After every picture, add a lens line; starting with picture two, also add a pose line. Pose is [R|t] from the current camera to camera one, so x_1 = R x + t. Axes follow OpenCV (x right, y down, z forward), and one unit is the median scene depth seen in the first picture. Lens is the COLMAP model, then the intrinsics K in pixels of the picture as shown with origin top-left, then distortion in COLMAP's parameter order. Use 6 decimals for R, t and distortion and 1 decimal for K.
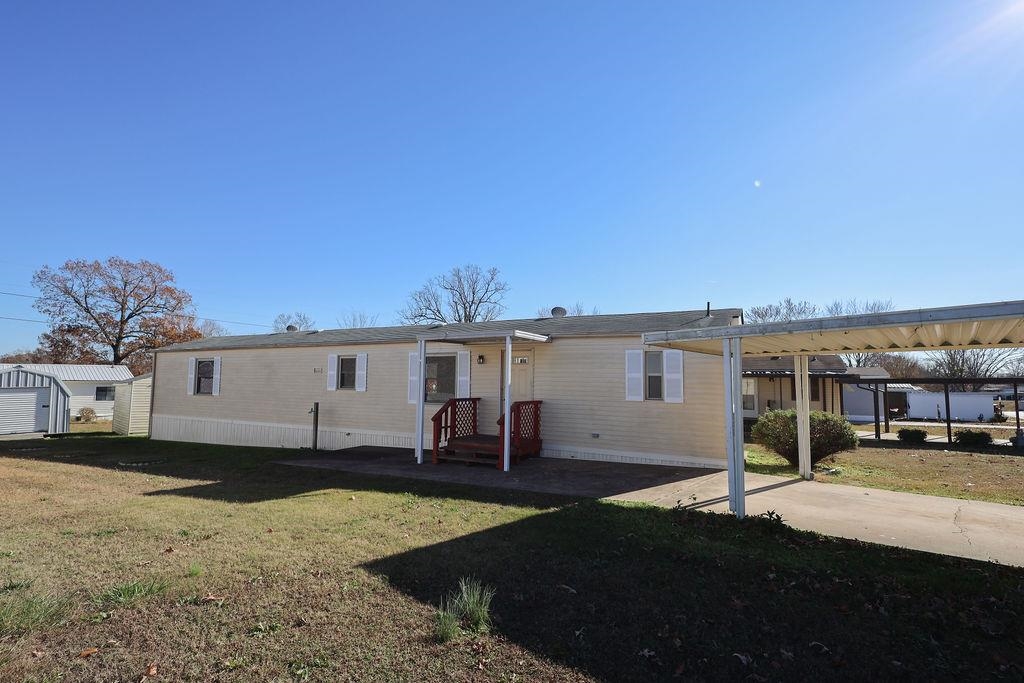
lens RADIAL K [[475.9, 0, 517.7], [0, 475.9, 343.6], [0, 0, 1]] dist [-0.000475, -0.000720]
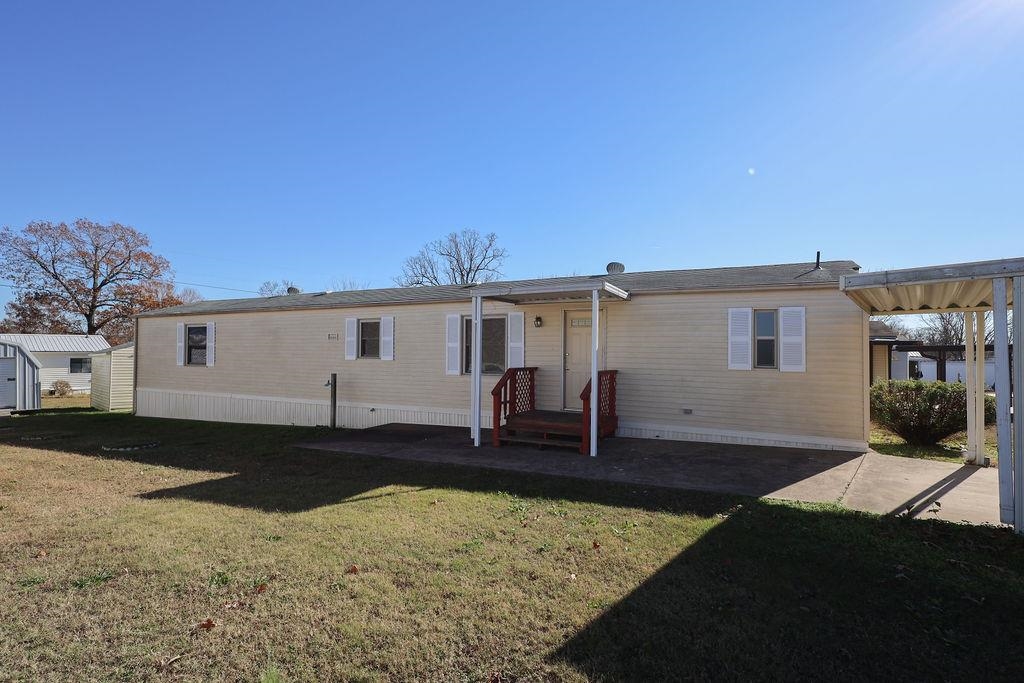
lens RADIAL K [[475.9, 0, 519.6], [0, 475.9, 343.7], [0, 0, 1]] dist [-0.000475, -0.000720]
pose [[0.999441, -0.002116, 0.033374, -0.149005], [0.000082, 0.998148, 0.060832, 0.022324], [-0.033441, -0.060795, 0.997590, 0.172391]]
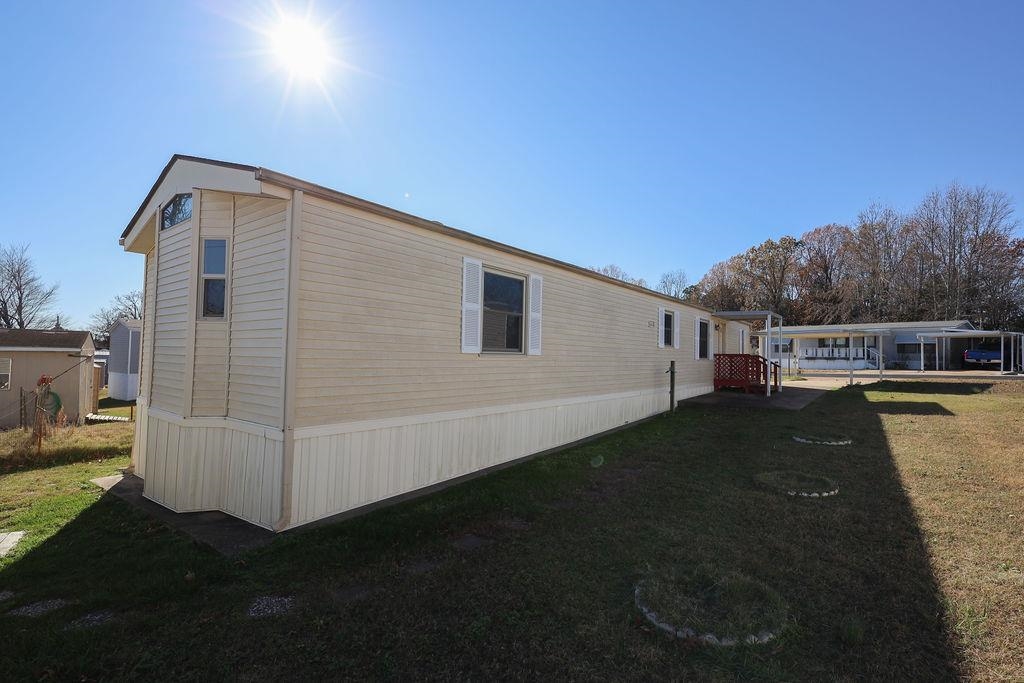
lens RADIAL K [[475.9, 0, 512.1], [0, 475.9, 344.6], [0, 0, 1]] dist [-0.000475, -0.000720]
pose [[0.178282, 0.036581, 0.983299, -1.742714], [-0.065676, 0.997523, -0.025202, 0.175033], [-0.981785, -0.060086, 0.180243, 1.460273]]
